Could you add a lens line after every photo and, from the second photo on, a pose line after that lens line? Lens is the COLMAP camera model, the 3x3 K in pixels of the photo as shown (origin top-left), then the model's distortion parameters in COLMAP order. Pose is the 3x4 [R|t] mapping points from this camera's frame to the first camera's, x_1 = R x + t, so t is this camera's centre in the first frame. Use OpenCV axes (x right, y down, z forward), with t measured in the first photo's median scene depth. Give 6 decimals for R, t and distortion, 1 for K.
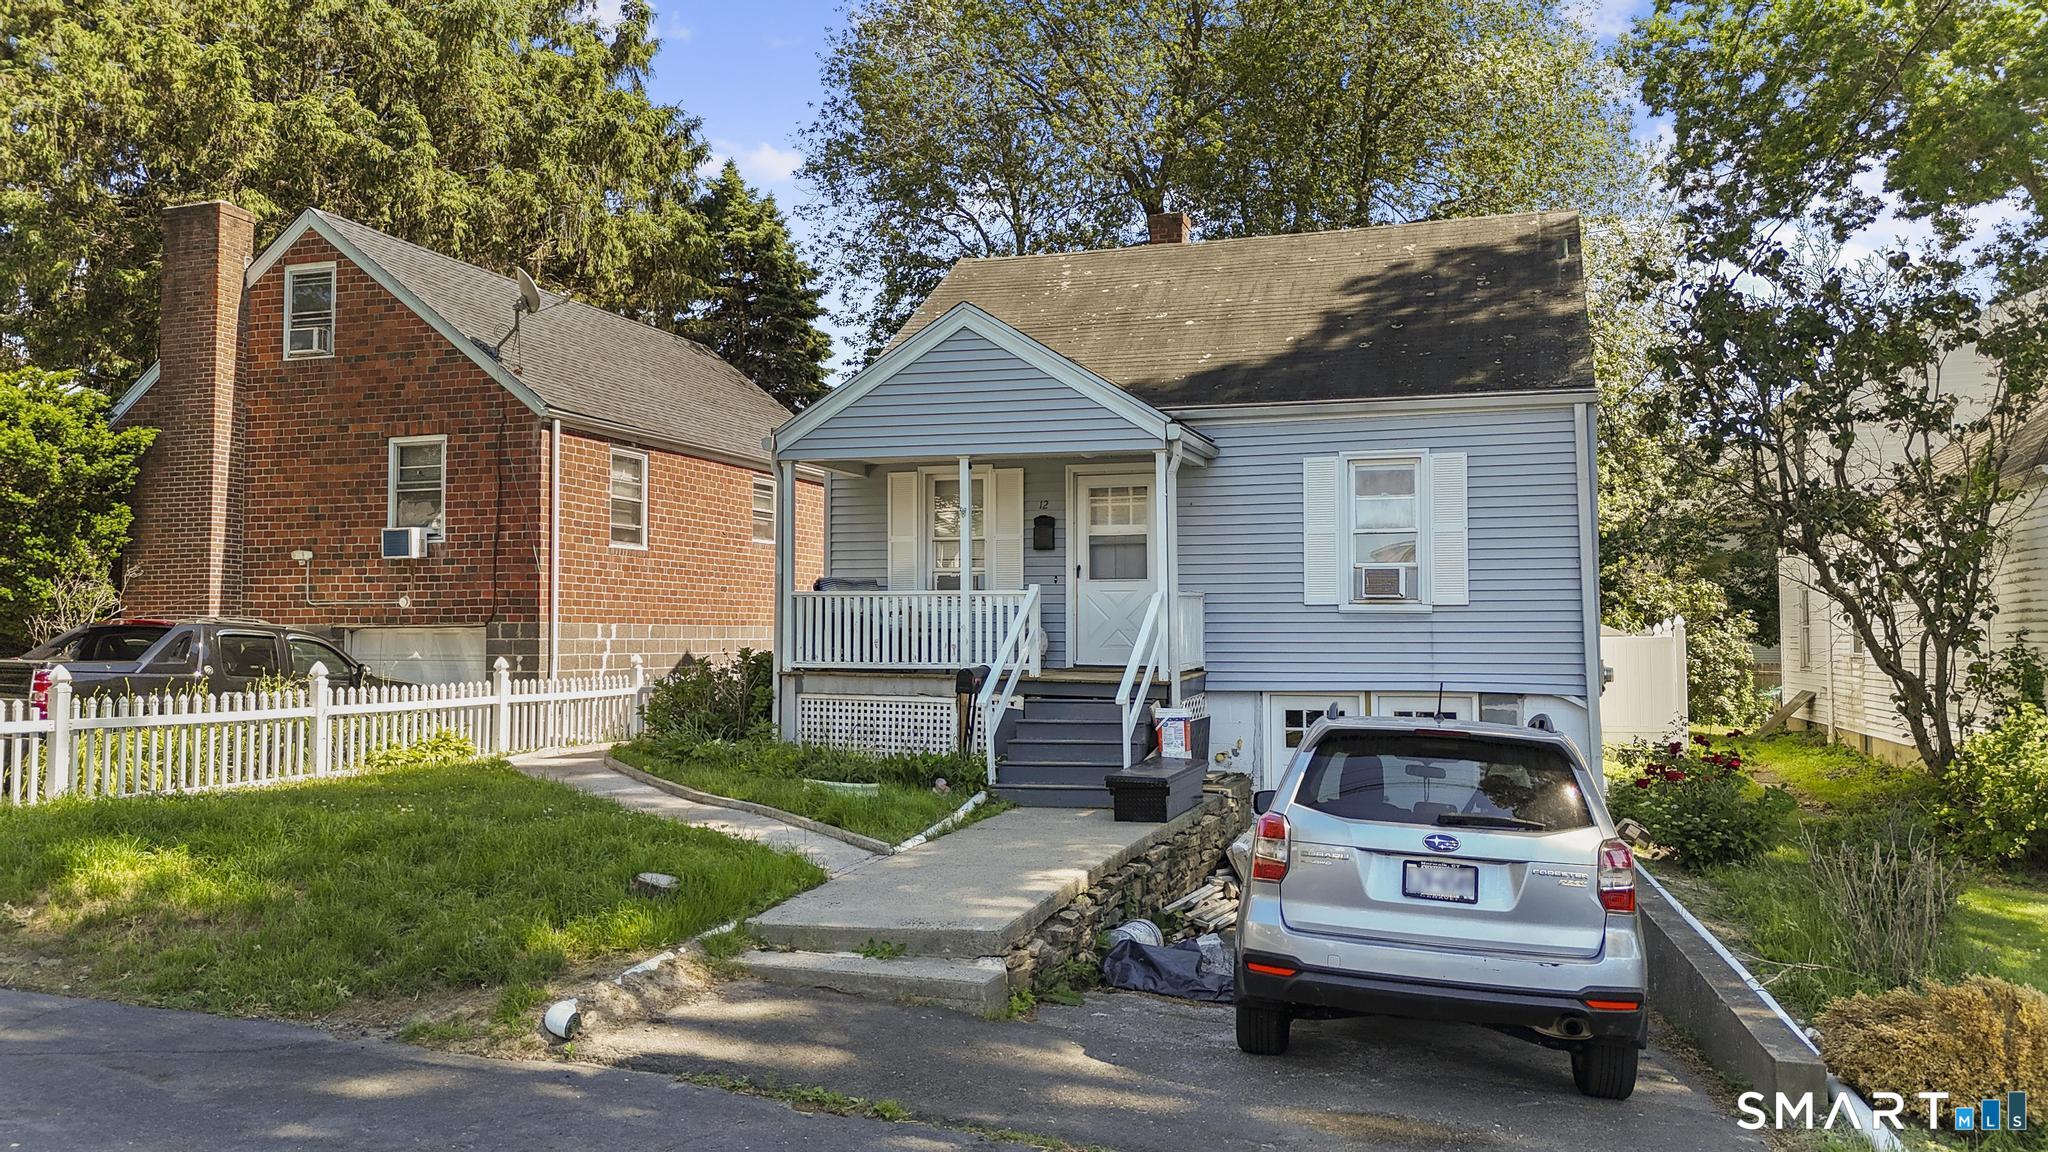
lens RADIAL K [[1518.3, 0, 1035.0], [0, 1518.3, 587.9], [0, 0, 1]] dist [0.061725, -0.027735]
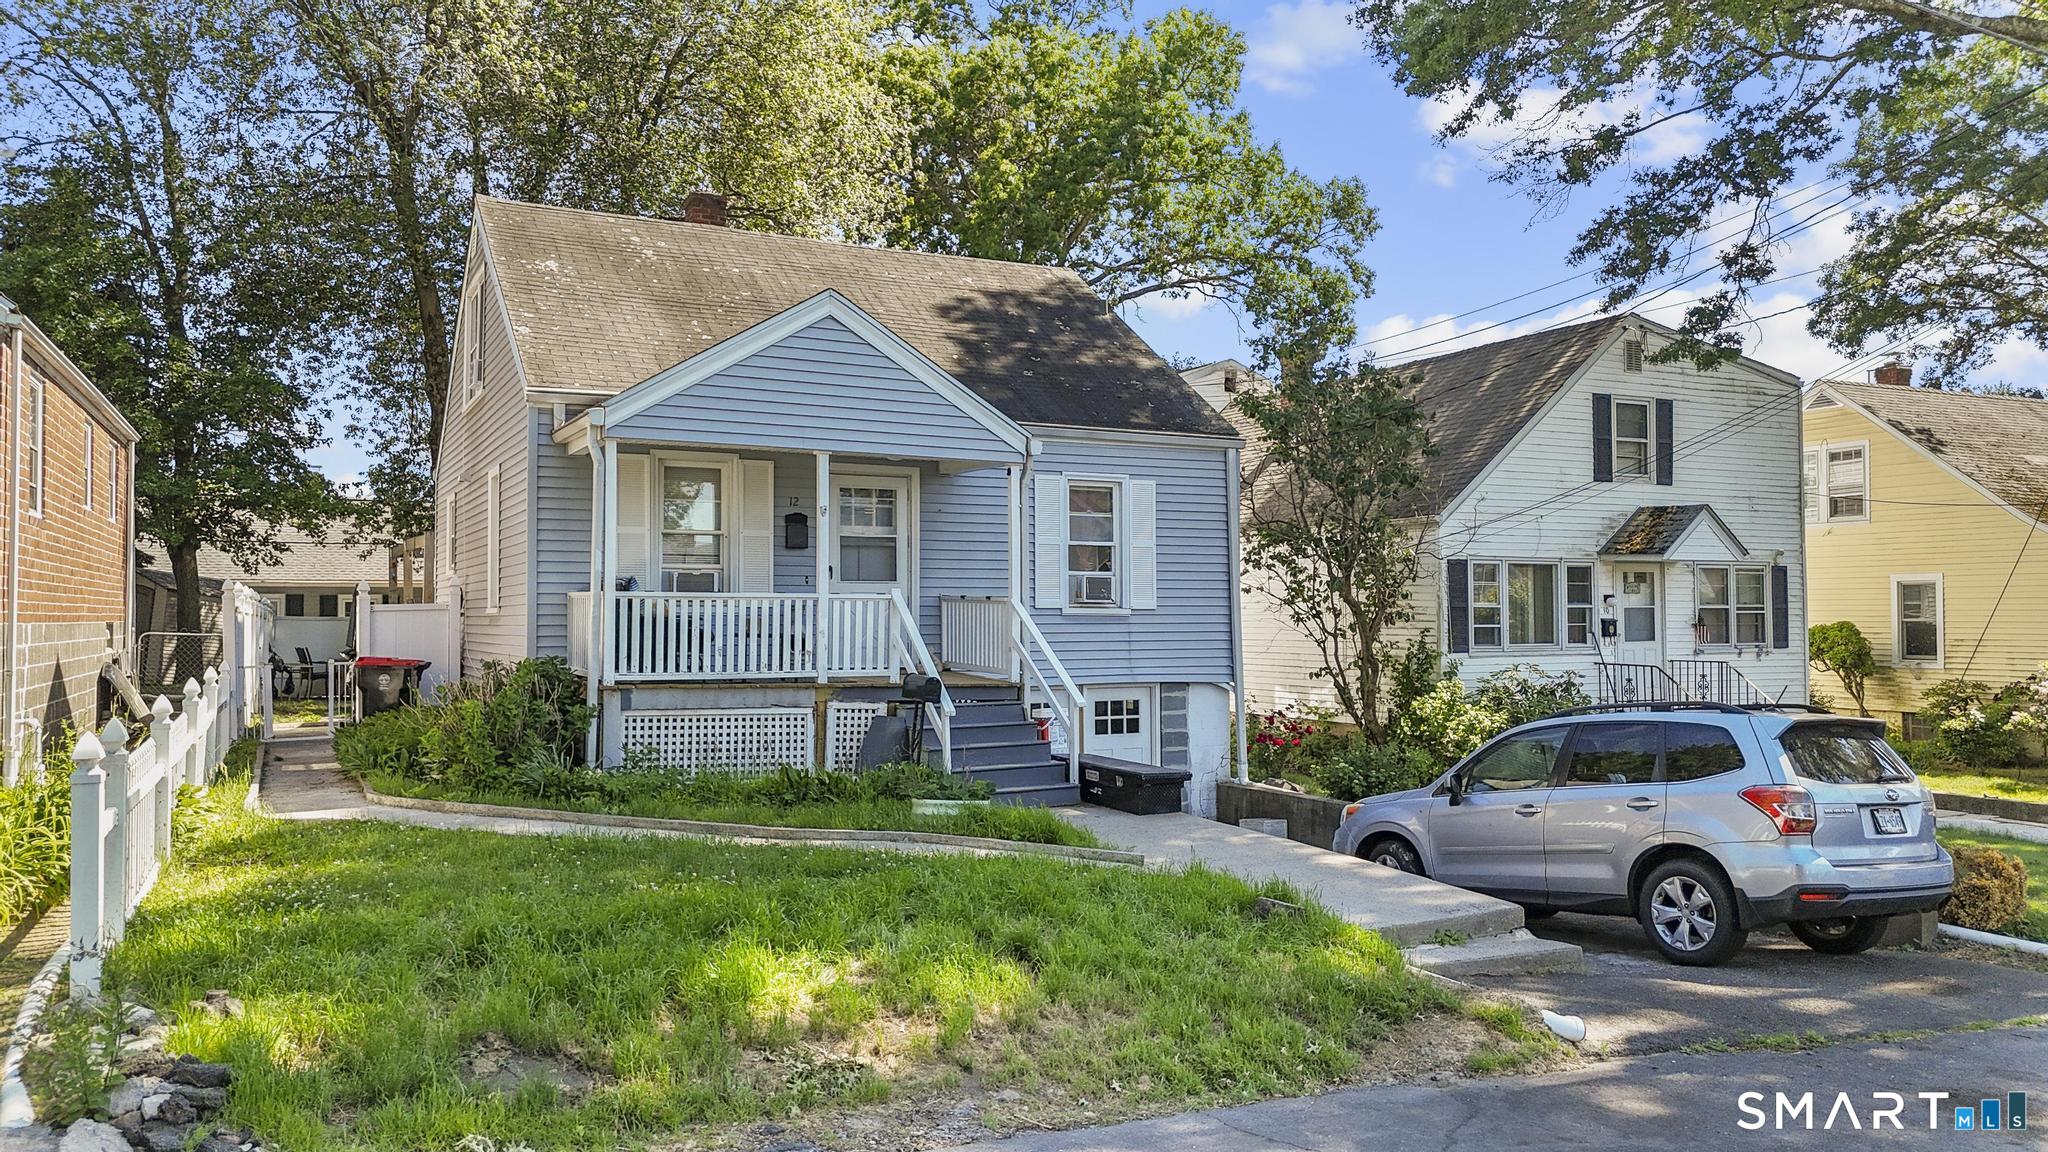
lens RADIAL K [[1518.3, 0, 1038.9], [0, 1518.3, 576.7], [0, 0, 1]] dist [0.061725, -0.027735]
pose [[0.708523, 0.016869, 0.705486, -0.597408], [-0.023413, 0.999726, -0.000391, -0.011430], [-0.705299, -0.016241, 0.708723, 0.223802]]
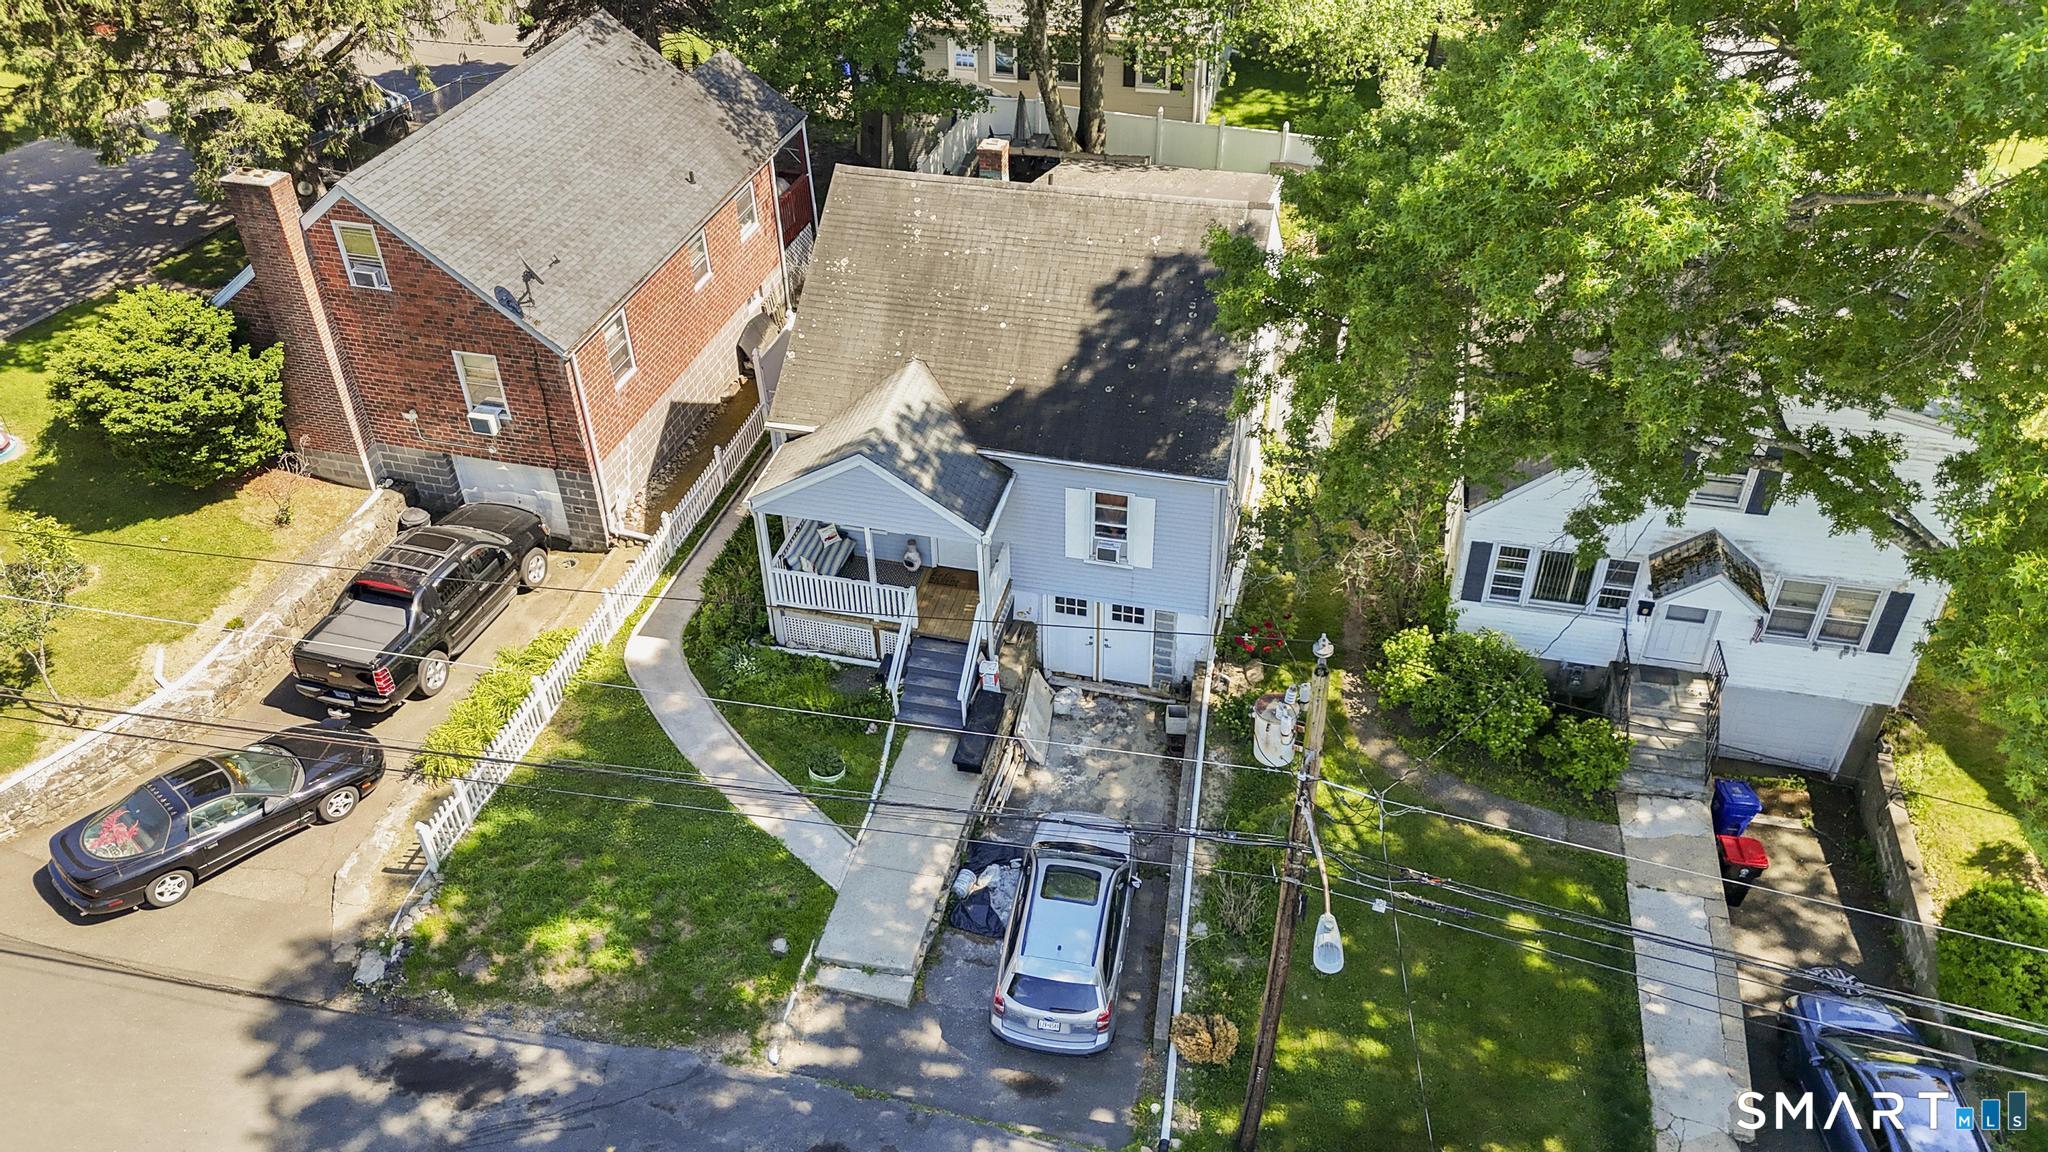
lens RADIAL K [[1518.3, 0, 1025.1], [0, 1518.3, 572.5], [0, 0, 1]] dist [0.061725, -0.027735]
pose [[0.997179, -0.057796, 0.047902, 0.046130], [0.013840, 0.768740, 0.639412, -1.107421], [-0.073779, -0.636945, 0.767371, -0.361112]]
